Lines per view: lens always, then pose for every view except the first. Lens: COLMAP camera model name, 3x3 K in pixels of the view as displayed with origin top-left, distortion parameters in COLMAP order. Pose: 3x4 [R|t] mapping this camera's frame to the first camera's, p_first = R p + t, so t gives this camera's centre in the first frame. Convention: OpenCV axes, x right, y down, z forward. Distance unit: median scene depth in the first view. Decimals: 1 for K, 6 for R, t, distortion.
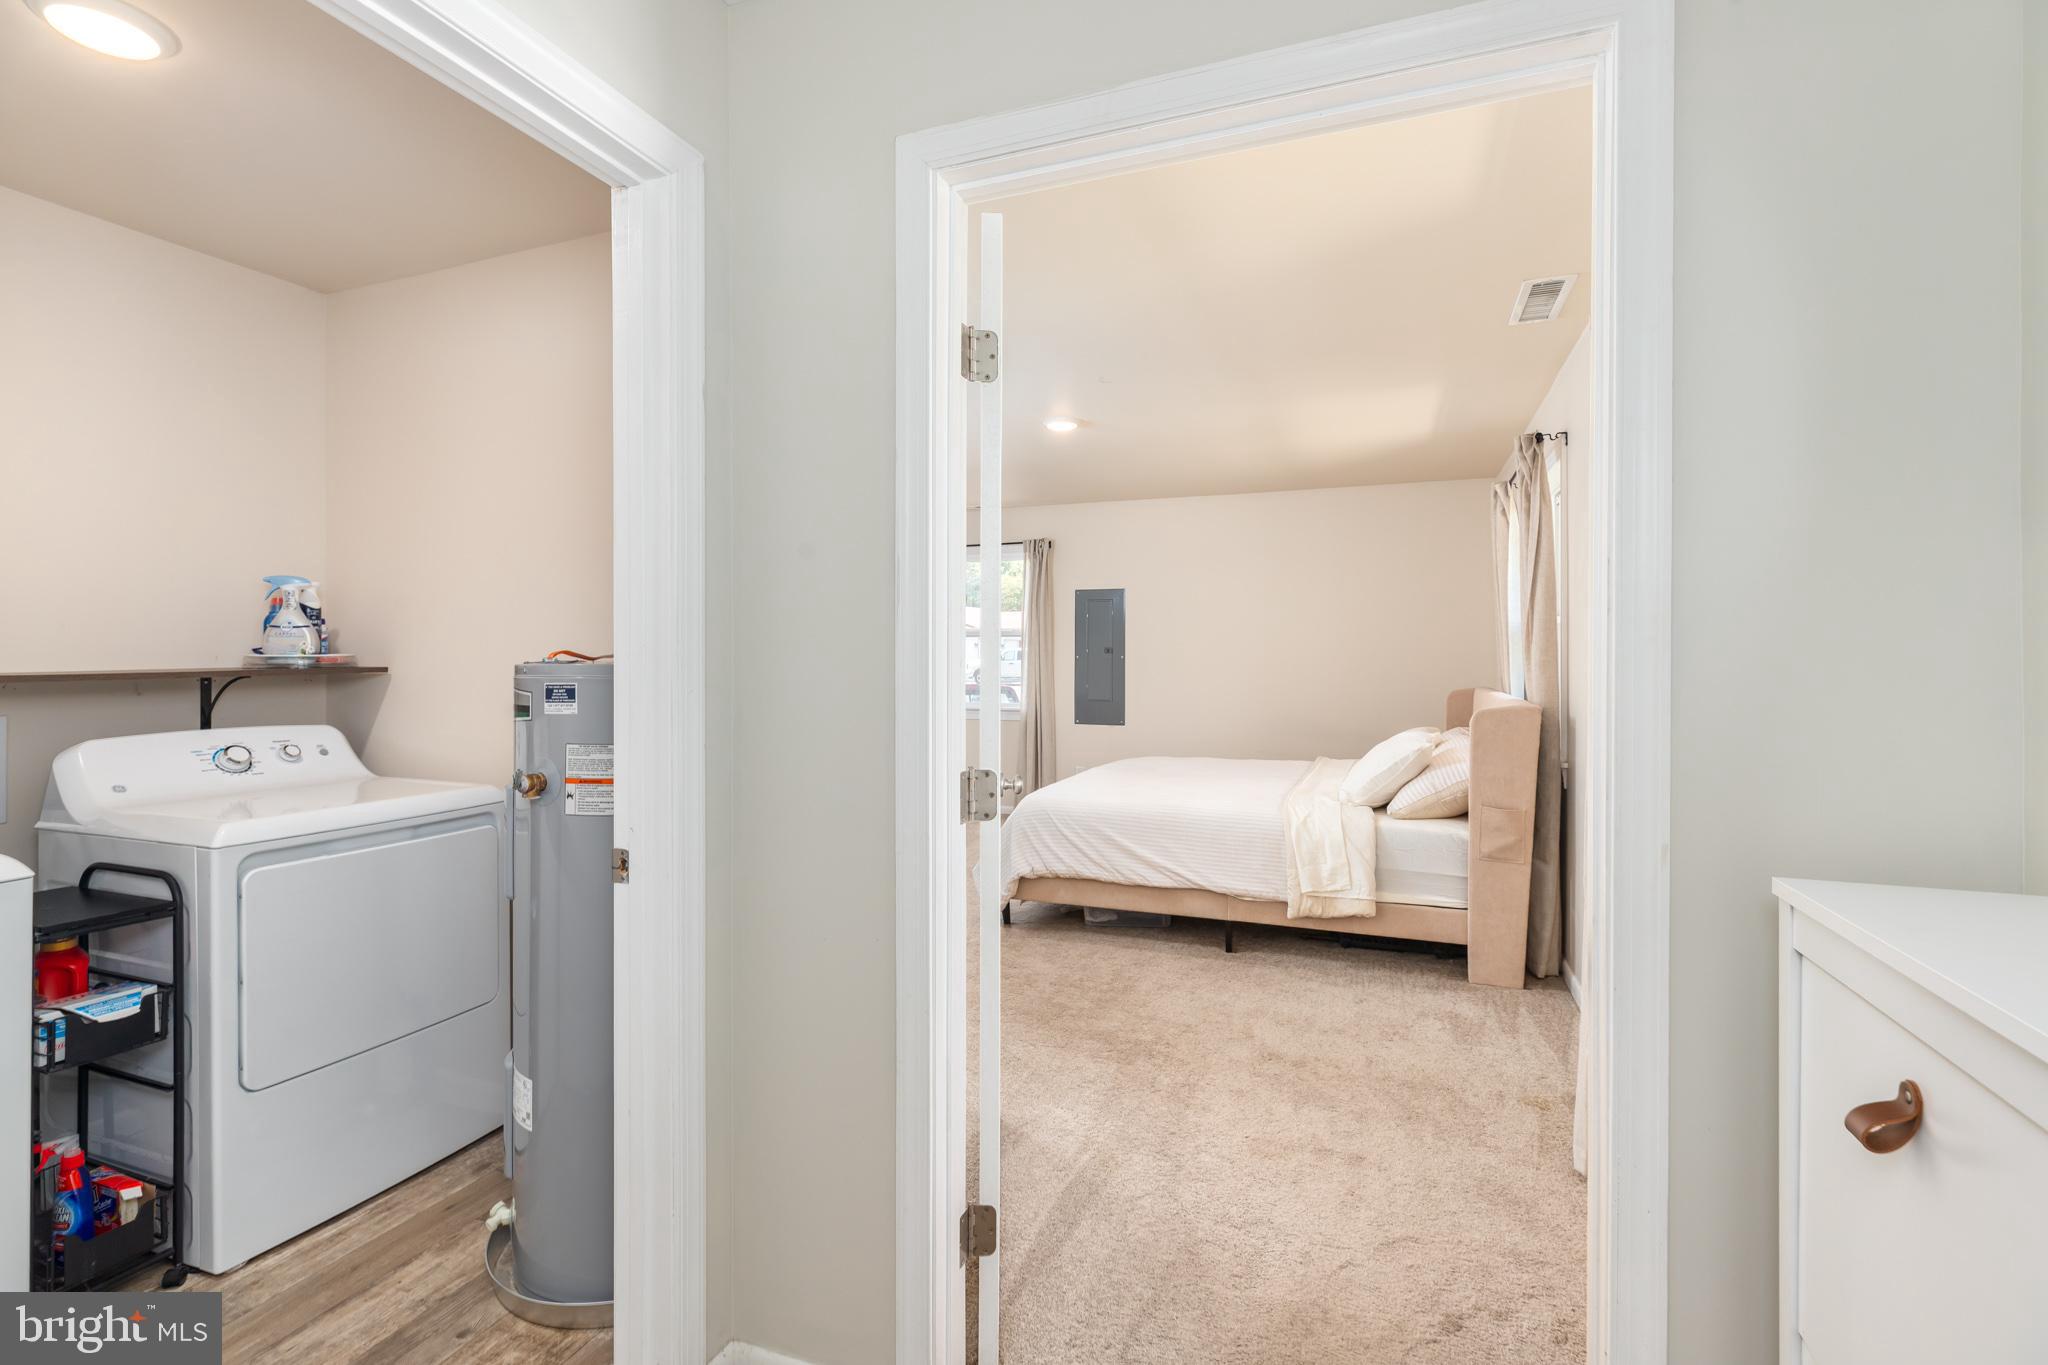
lens RADIAL K [[929.5, 0, 1024.0], [0, 929.5, 682.5], [0, 0, 1]] dist [0.003679, 0.000241]
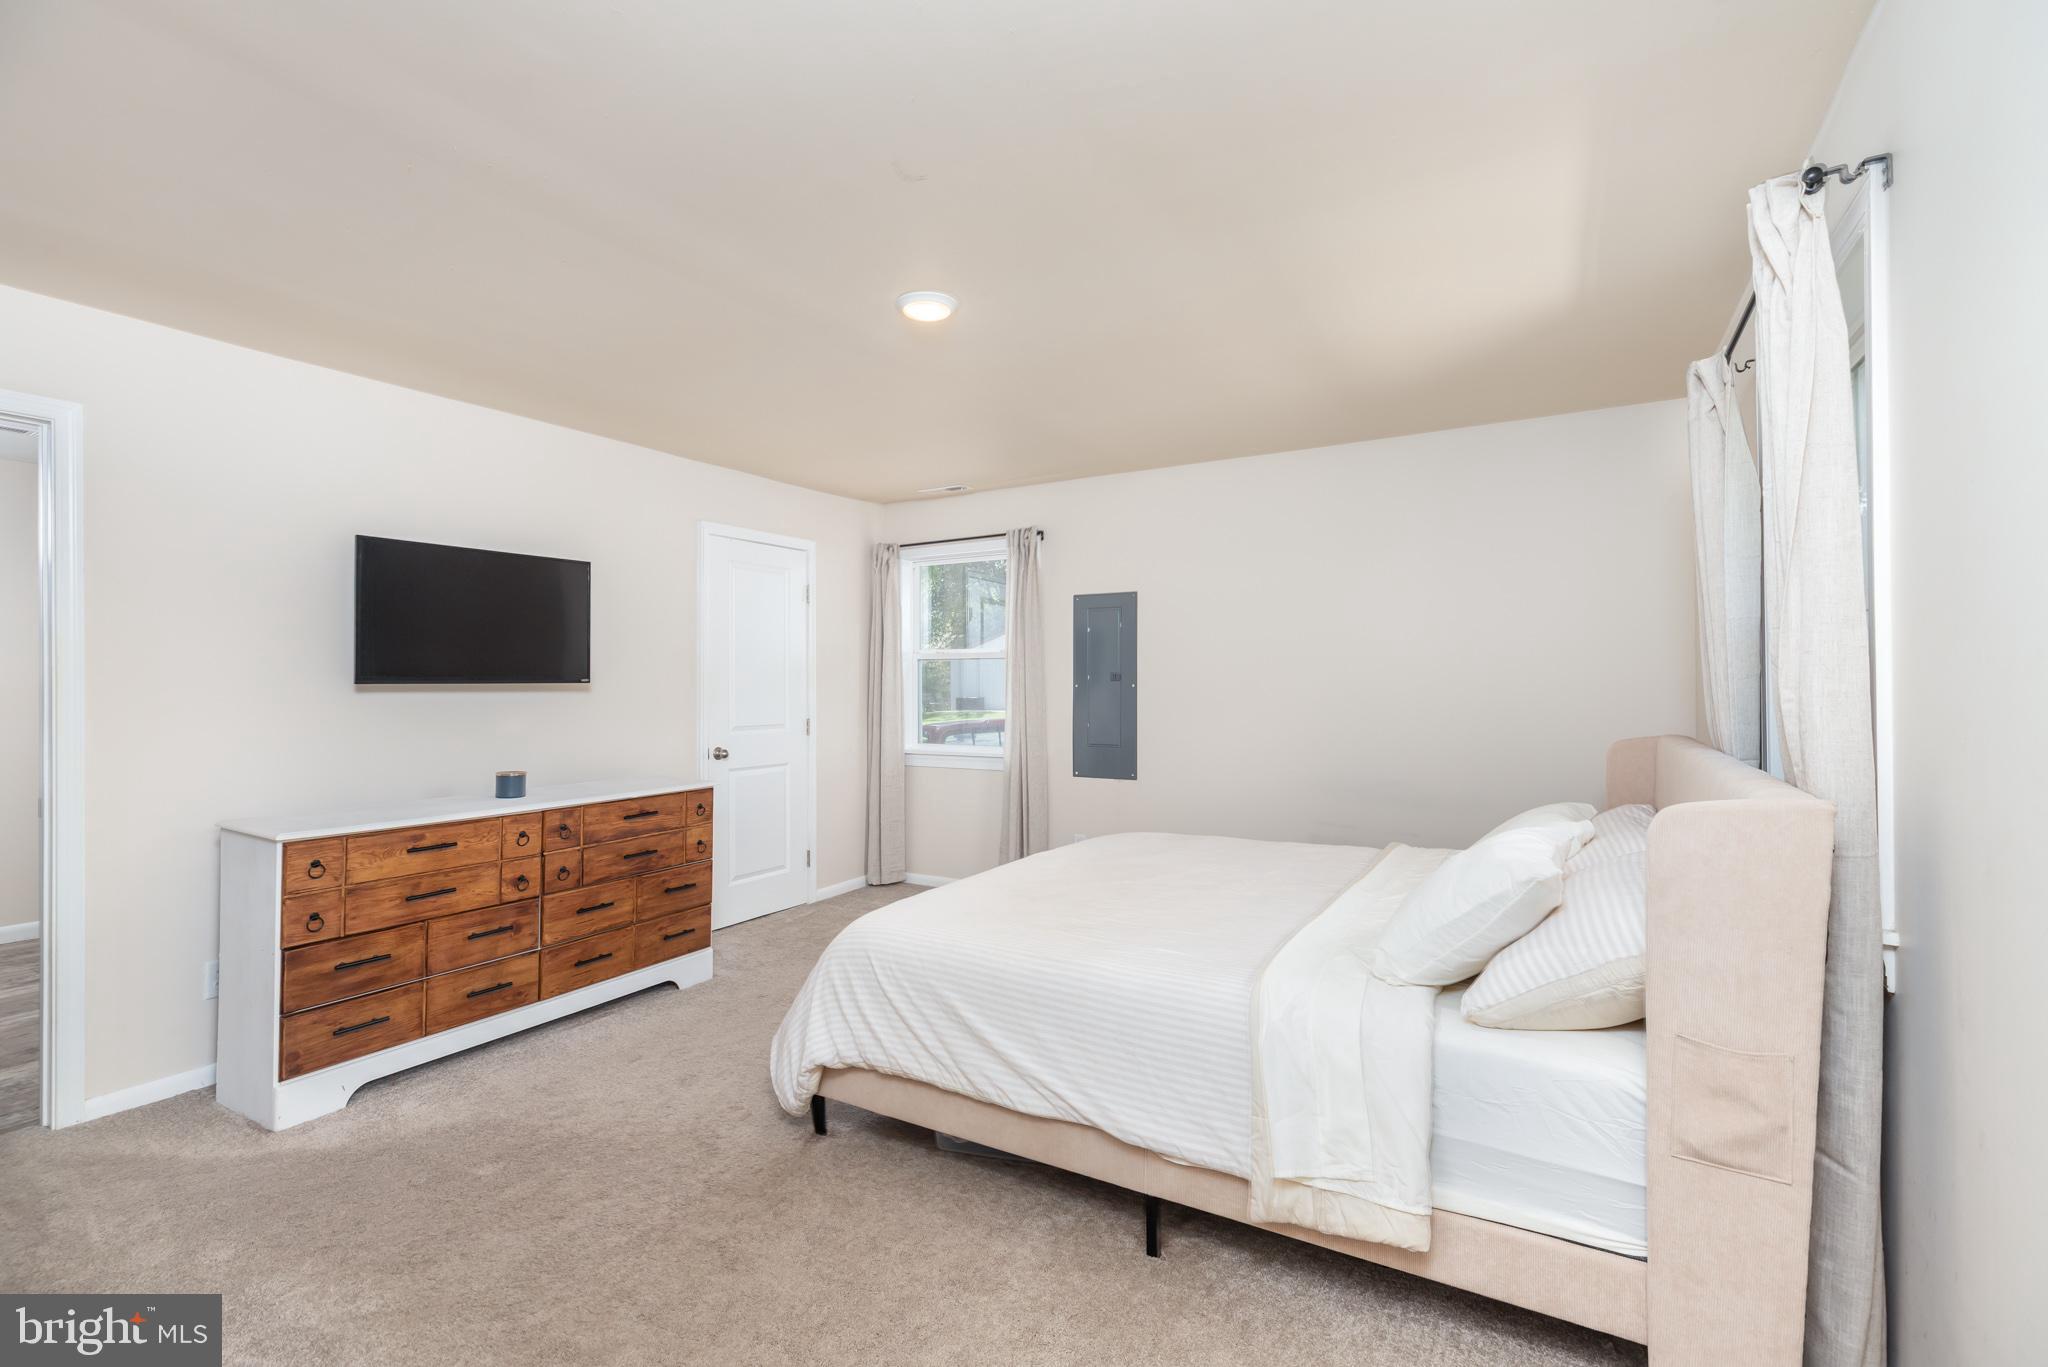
lens RADIAL K [[930.7, 0, 1026.3], [0, 930.7, 702.4], [0, 0, 1]] dist [0.004370, -0.000500]
pose [[0.988169, -0.007450, -0.153185, 0.220678], [0.006215, 0.999944, -0.008537, -0.013052], [0.153240, 0.007484, 0.988161, 0.445606]]
